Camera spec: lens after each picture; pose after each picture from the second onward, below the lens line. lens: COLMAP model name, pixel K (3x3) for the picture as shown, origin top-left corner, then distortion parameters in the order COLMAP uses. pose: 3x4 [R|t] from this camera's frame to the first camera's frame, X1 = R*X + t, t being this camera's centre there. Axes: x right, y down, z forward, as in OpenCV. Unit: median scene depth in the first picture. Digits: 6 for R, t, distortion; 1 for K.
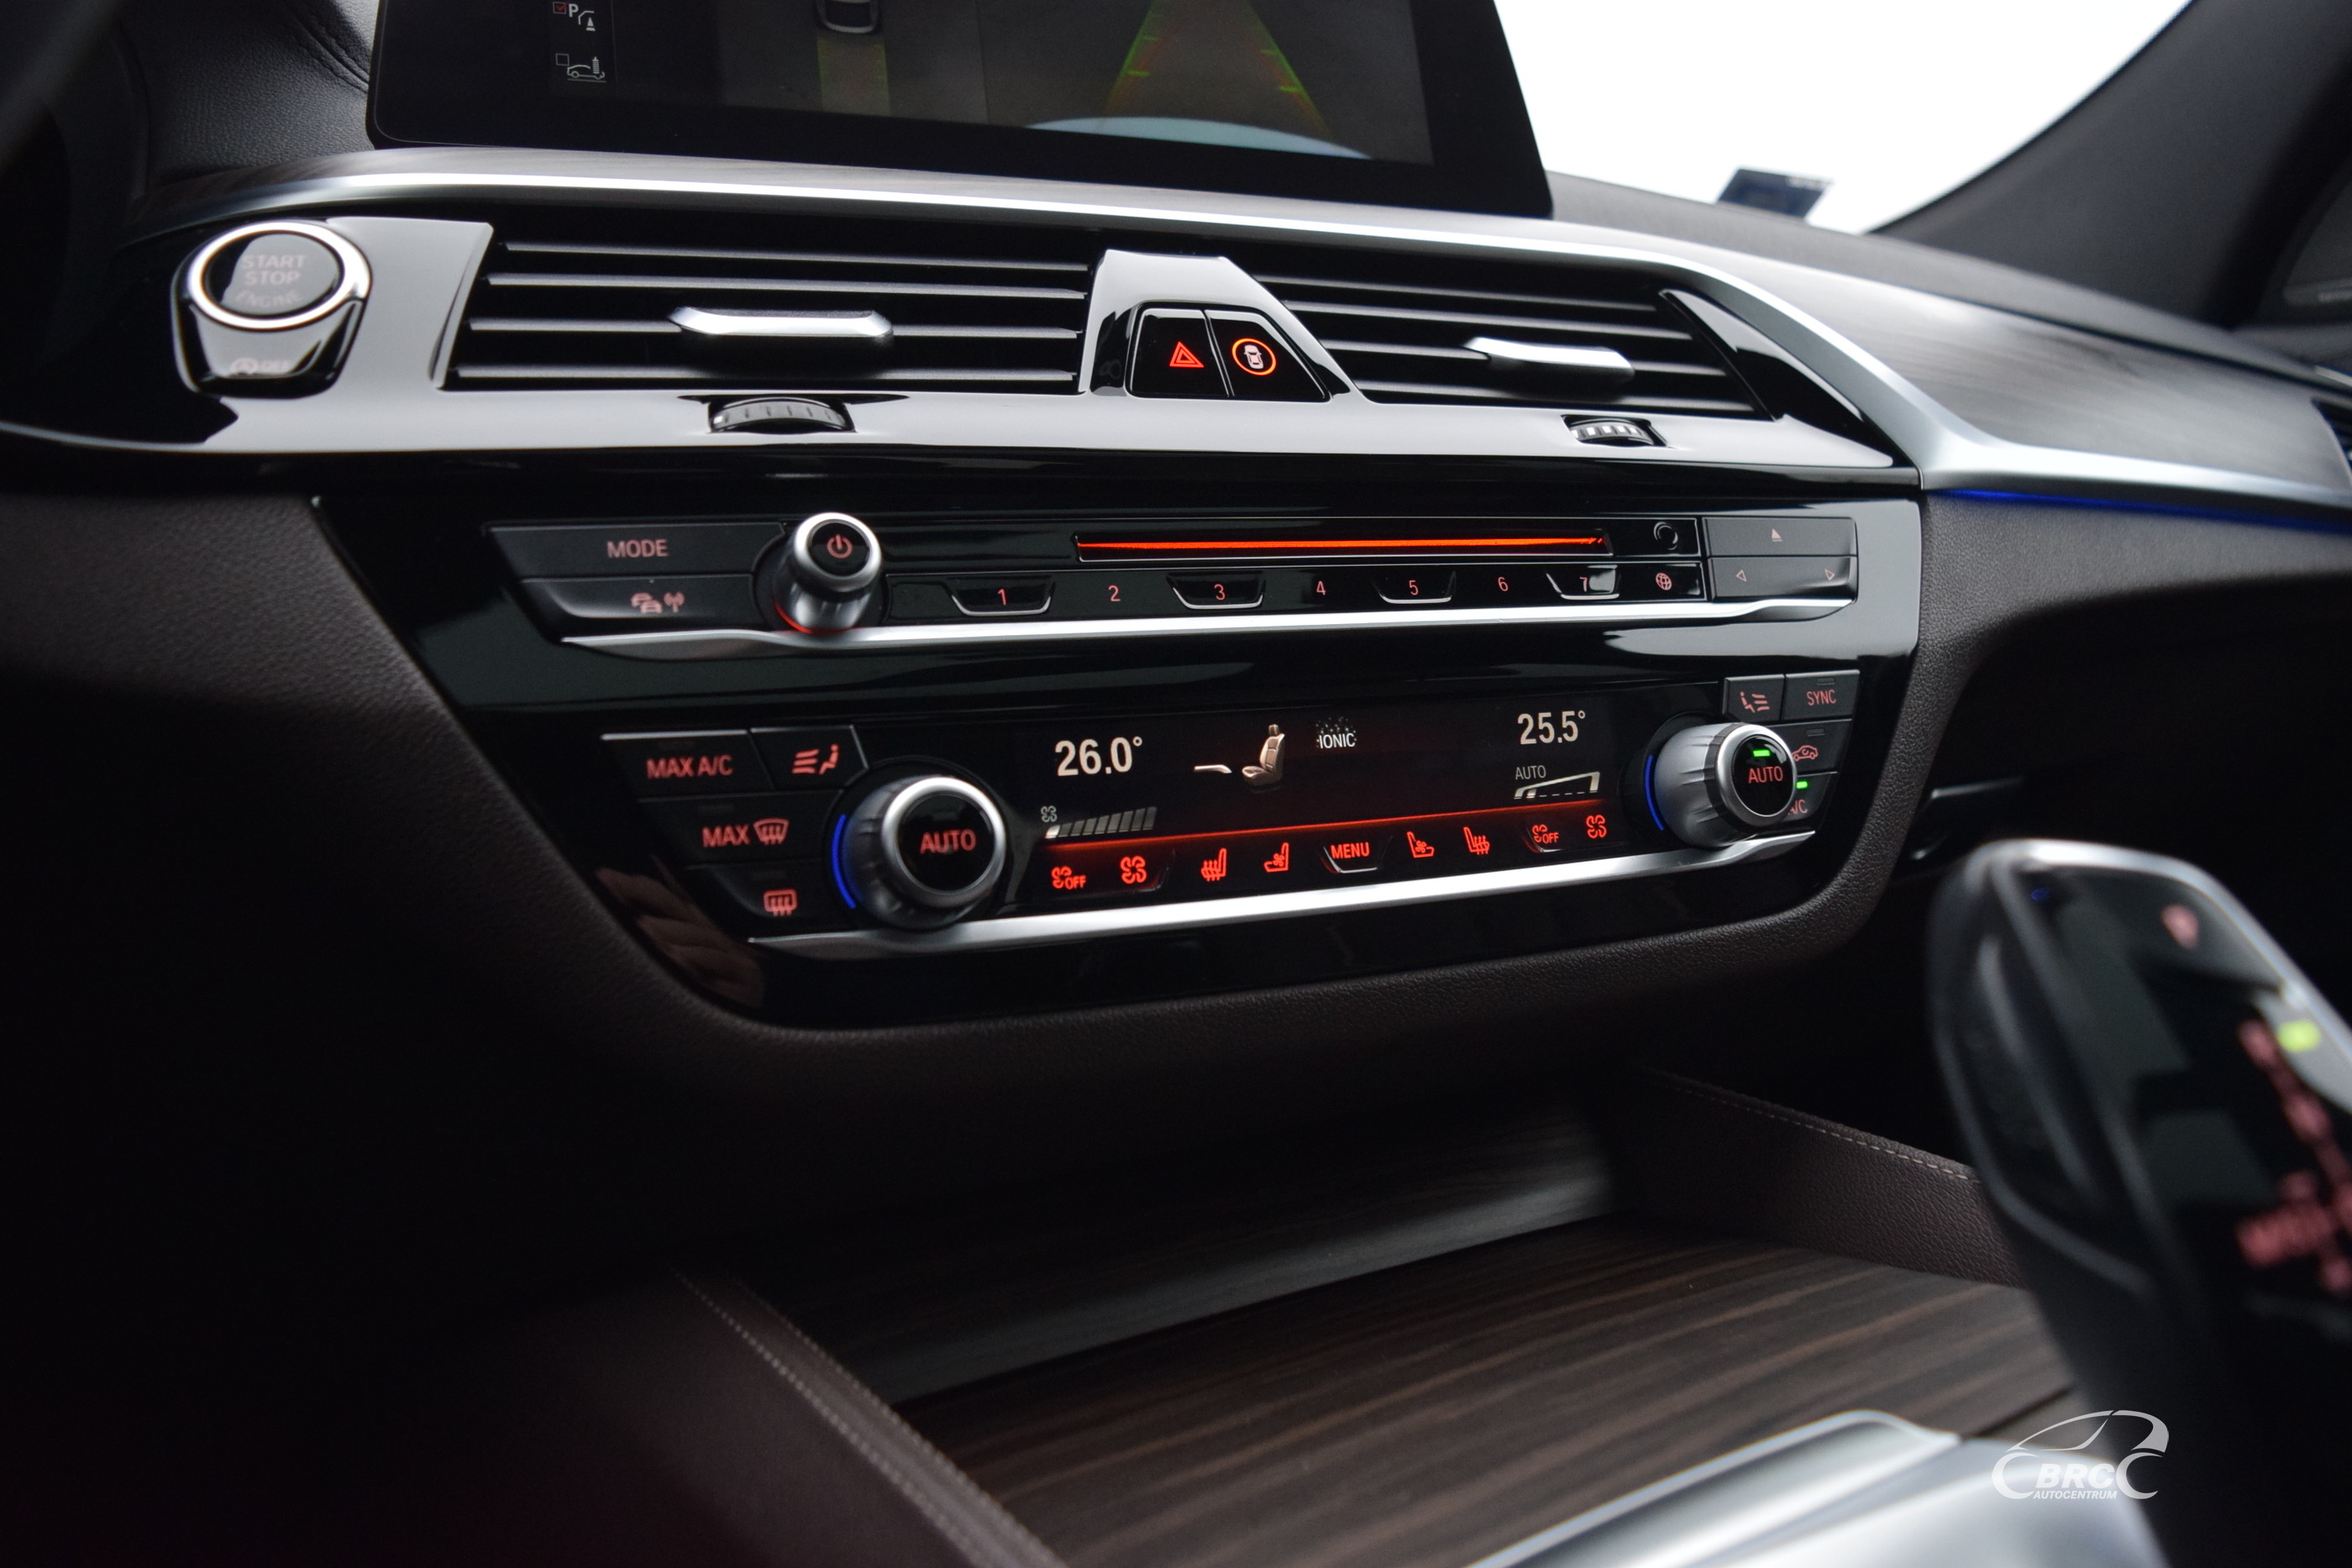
lens RADIAL K [[1807.3, 0, 1192.5], [0, 1807.3, 788.2], [0, 0, 1]] dist [-0.101372, 0.009693]
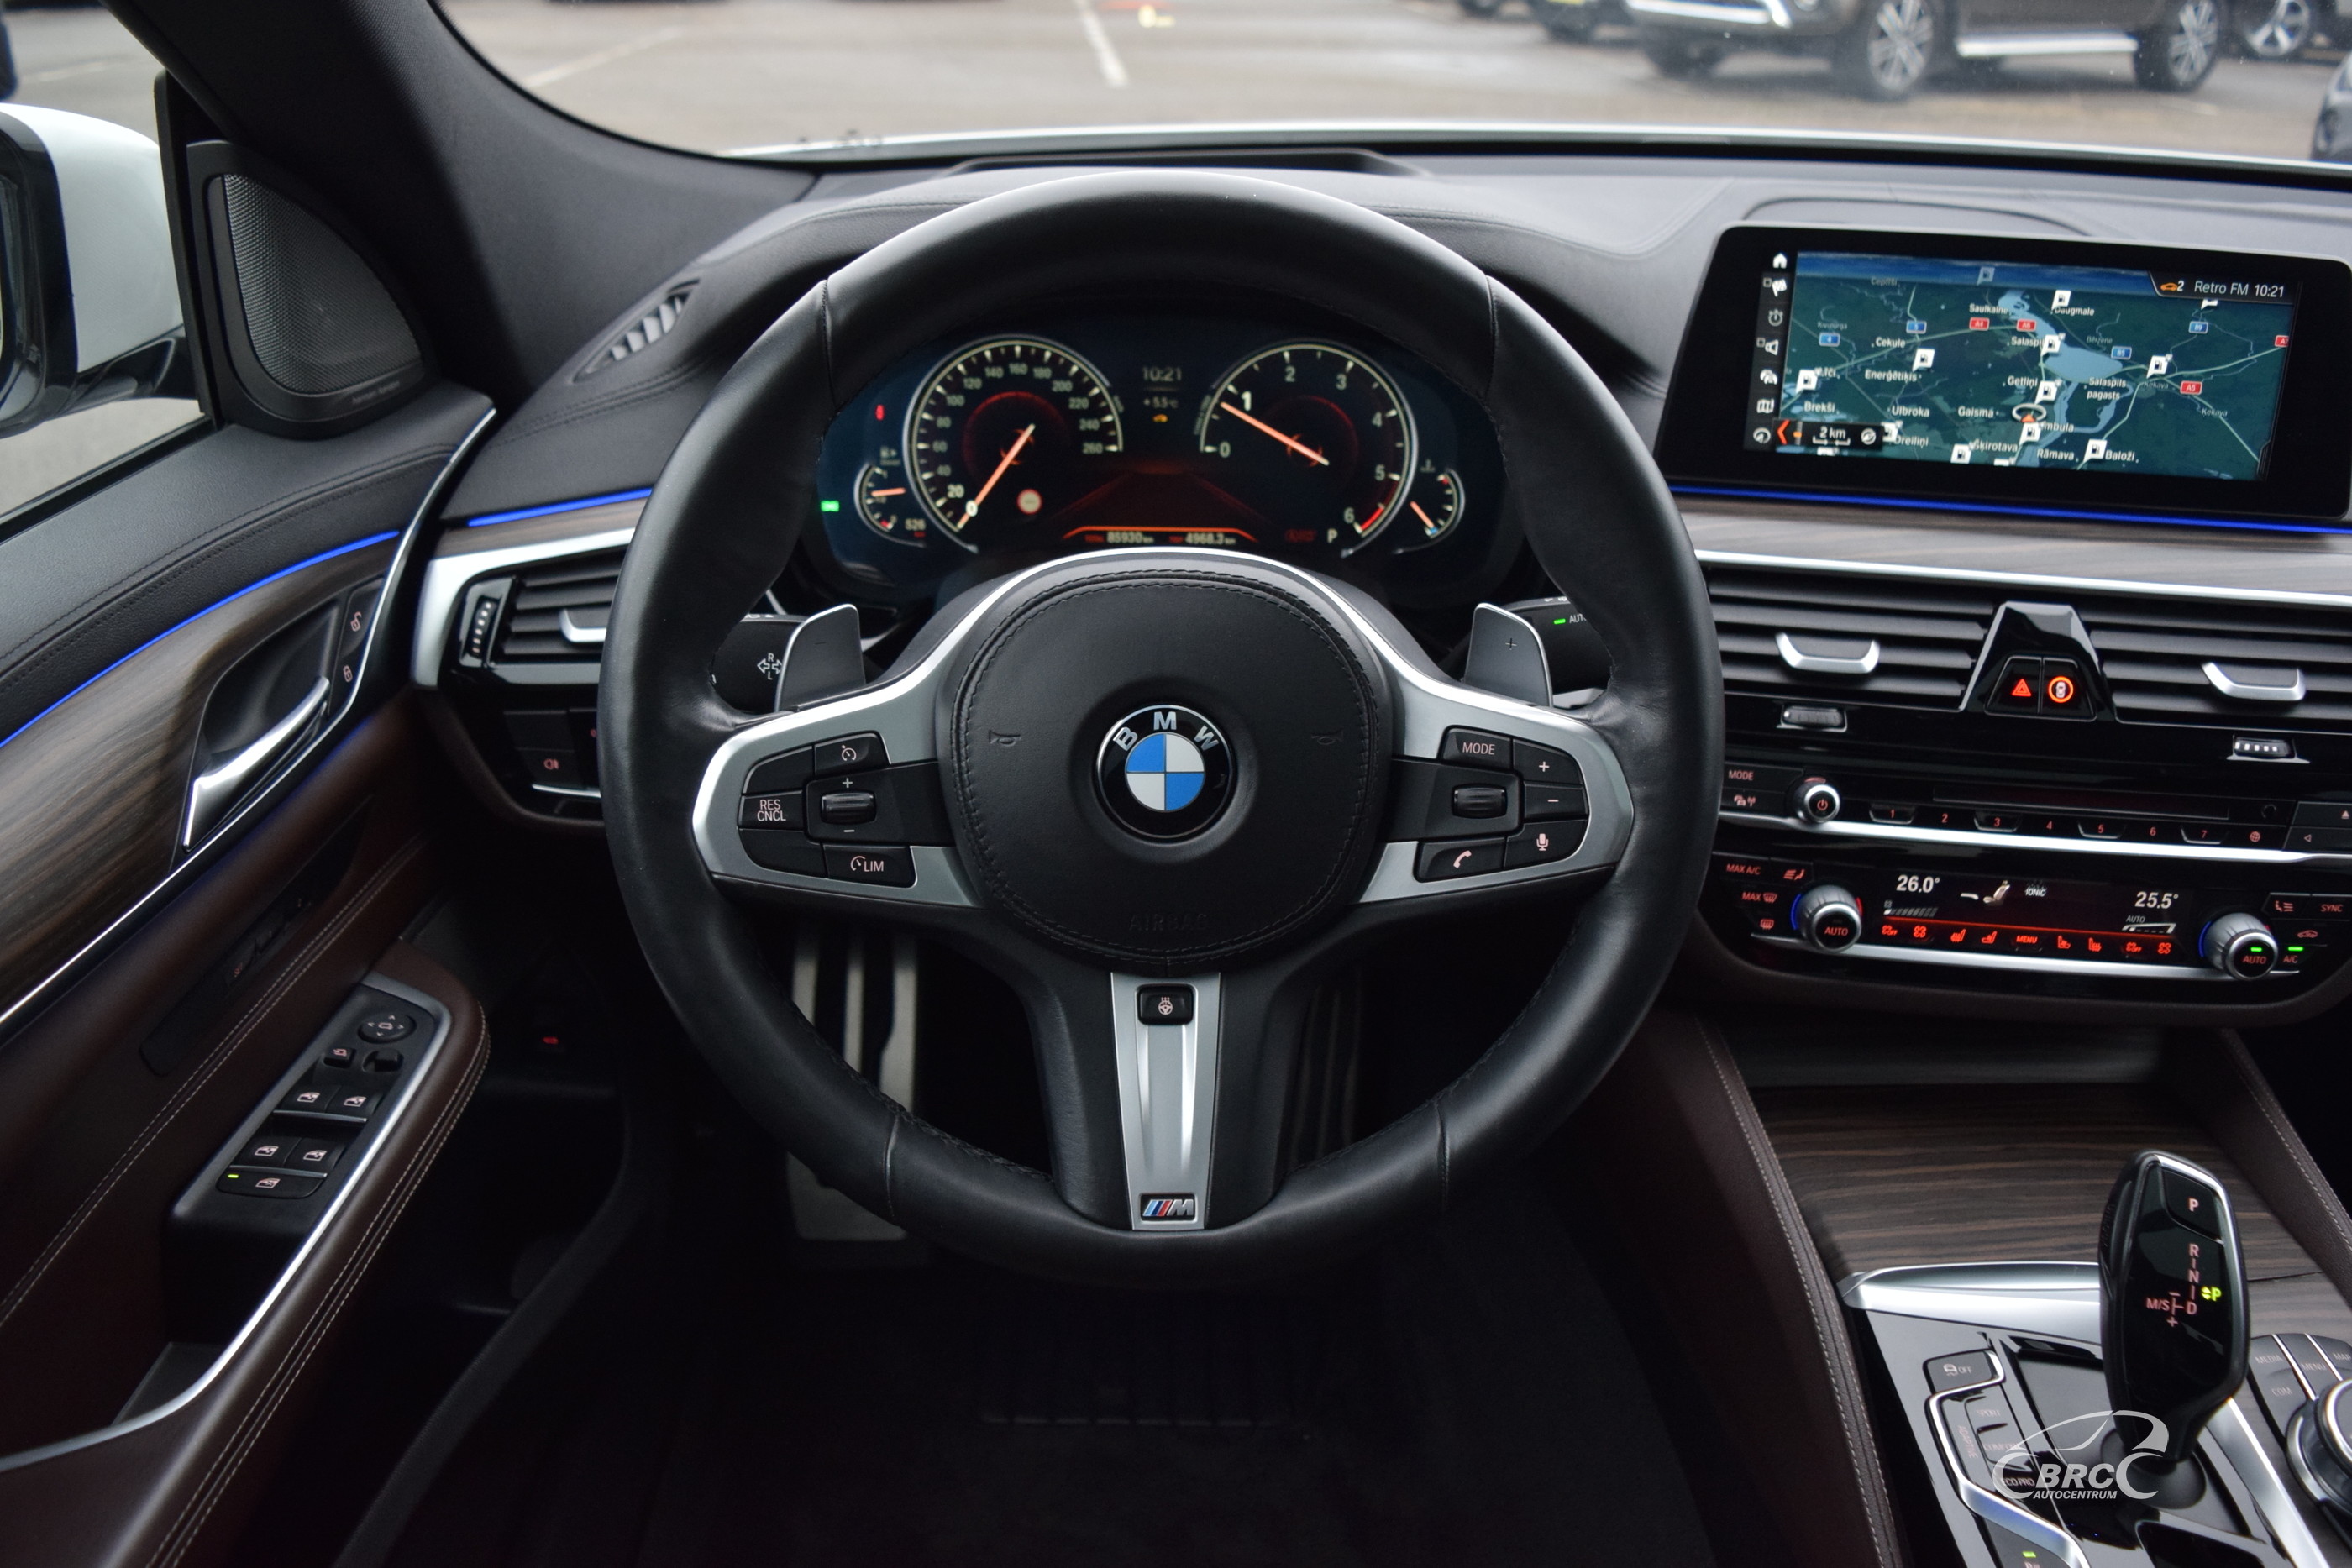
lens RADIAL K [[1833.3, 0, 1182.3], [0, 1833.3, 785.3], [0, 0, 1]] dist [-0.103032, 0.029871]
pose [[0.849218, 0.292575, -0.439577, 0.124996], [-0.078965, 0.893470, 0.442126, -1.067589], [0.522104, -0.340750, 0.781855, -1.237273]]
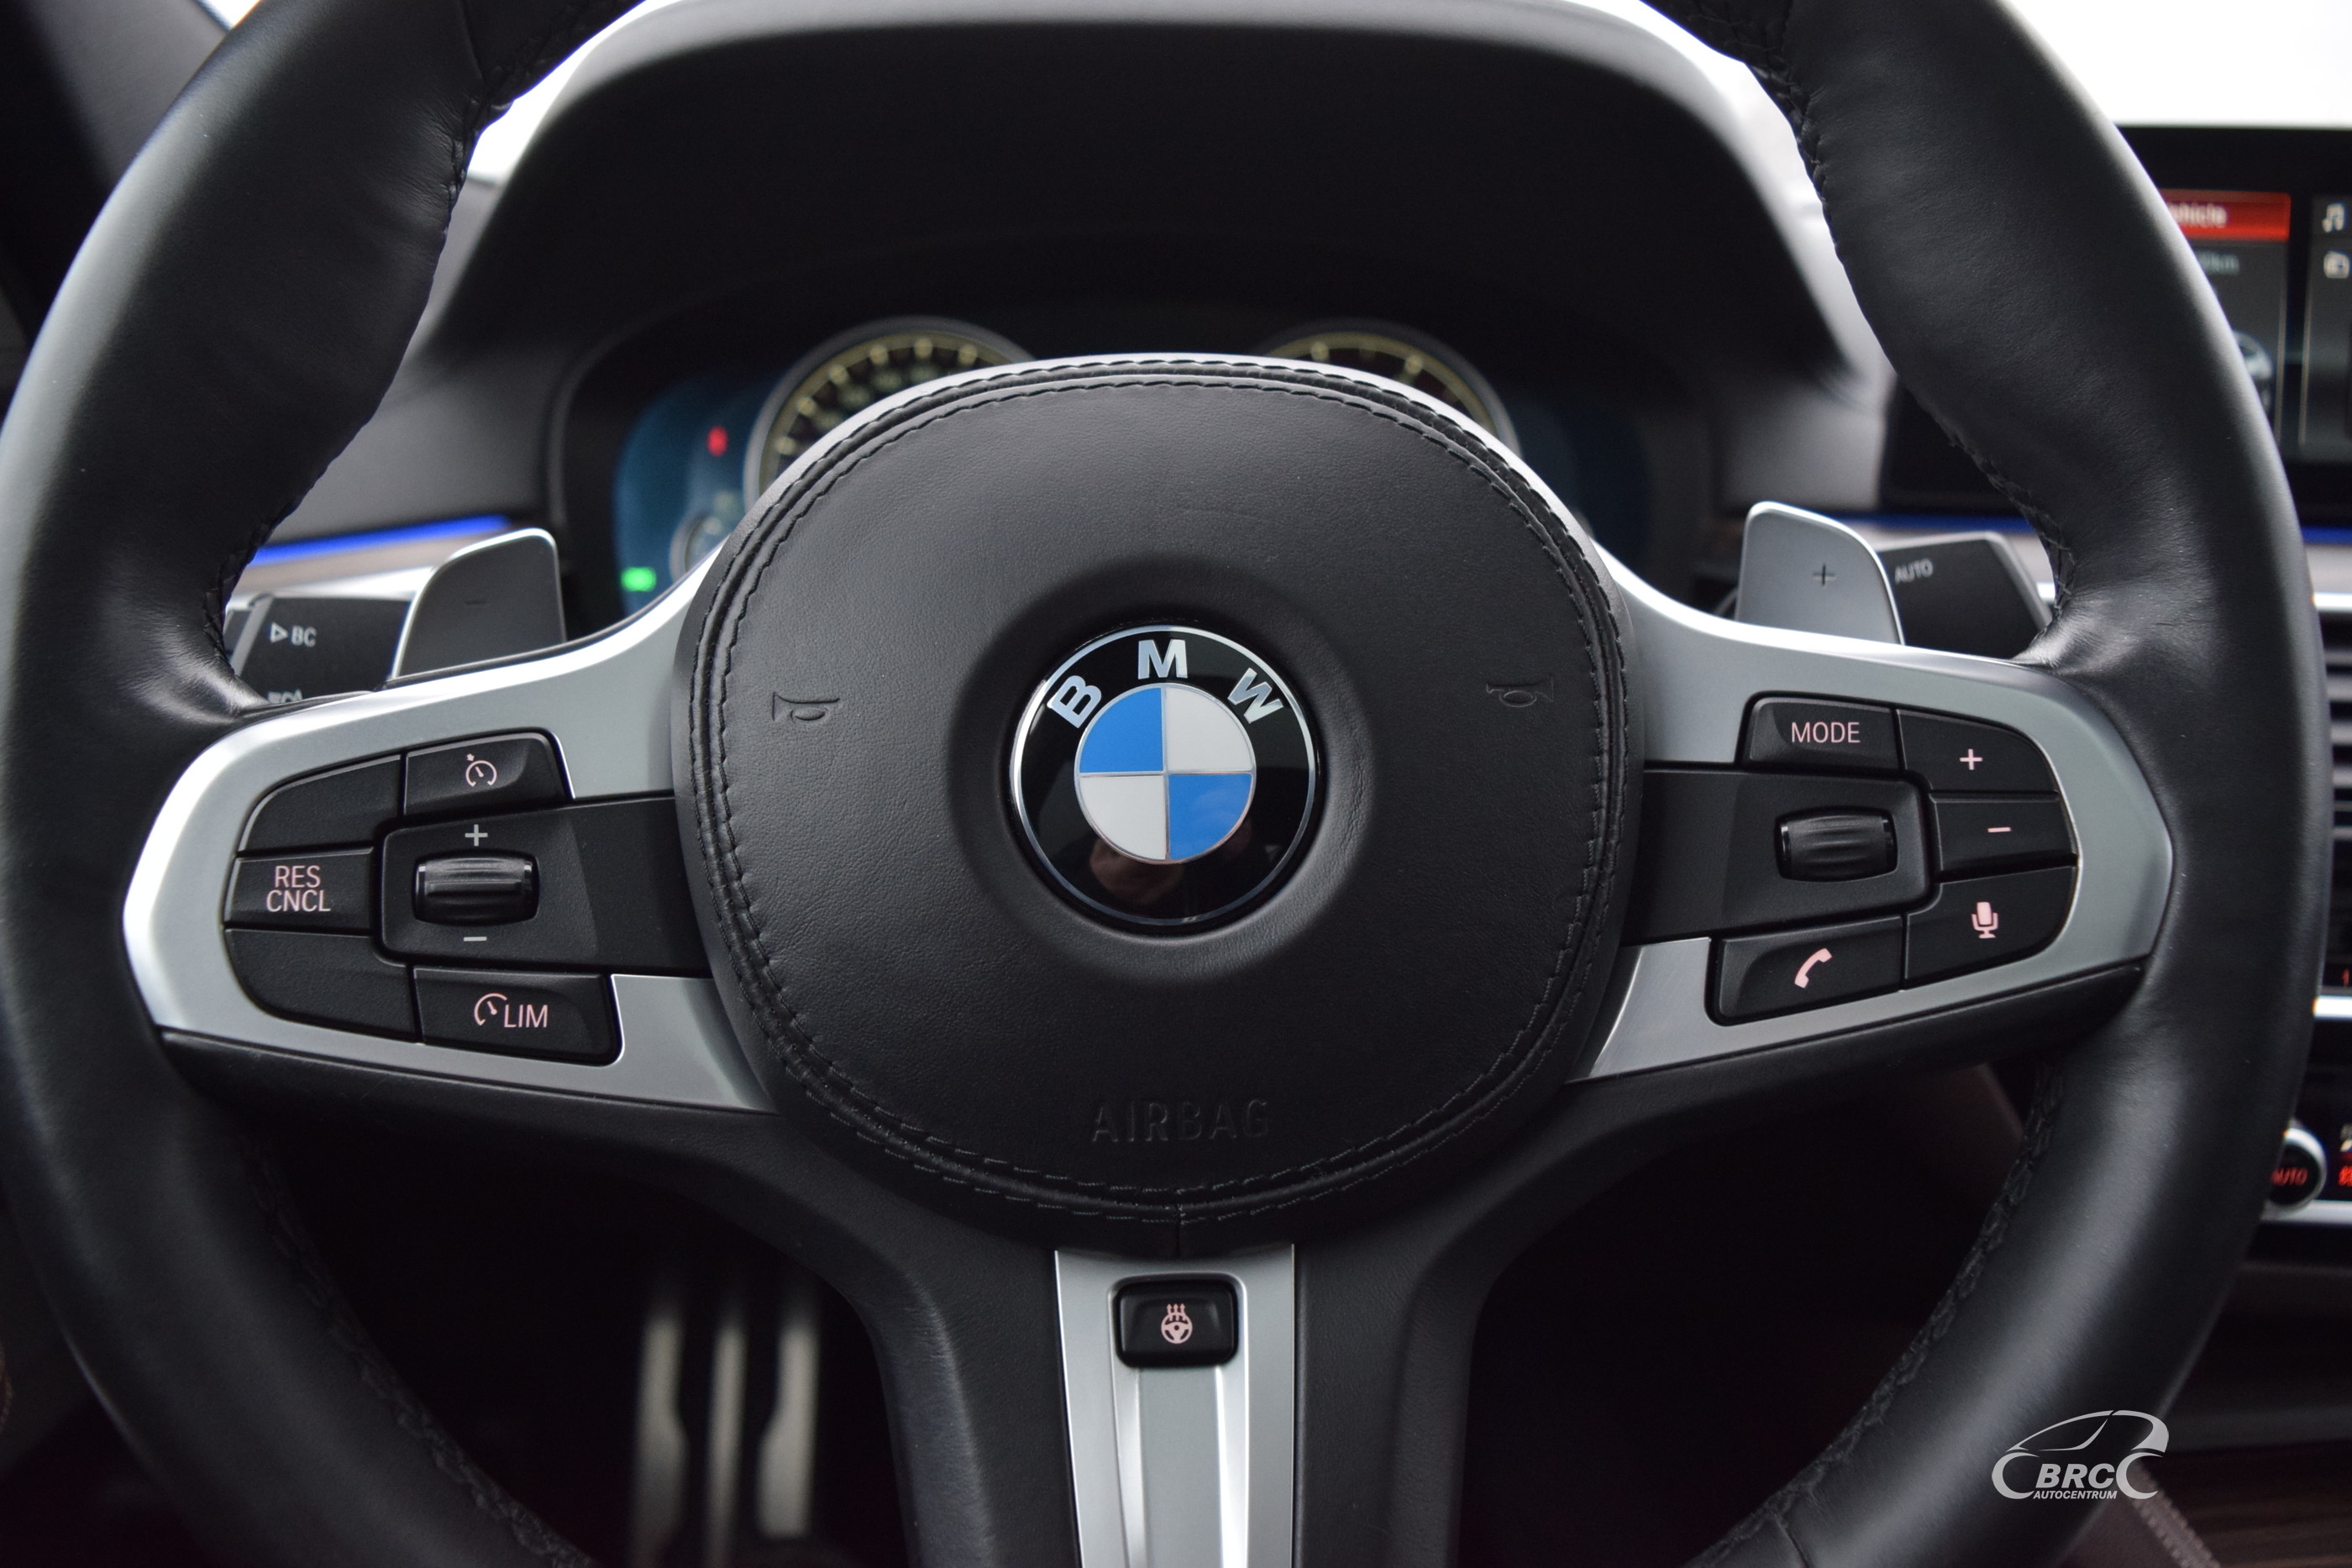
lens RADIAL K [[1833.3, 0, 1182.3], [0, 1833.3, 785.3], [0, 0, 1]] dist [-0.103032, 0.029871]
pose [[0.863042, 0.177321, -0.472987, -0.266244], [-0.059824, 0.965651, 0.252860, -0.524058], [0.501578, -0.189933, 0.844006, -0.562596]]
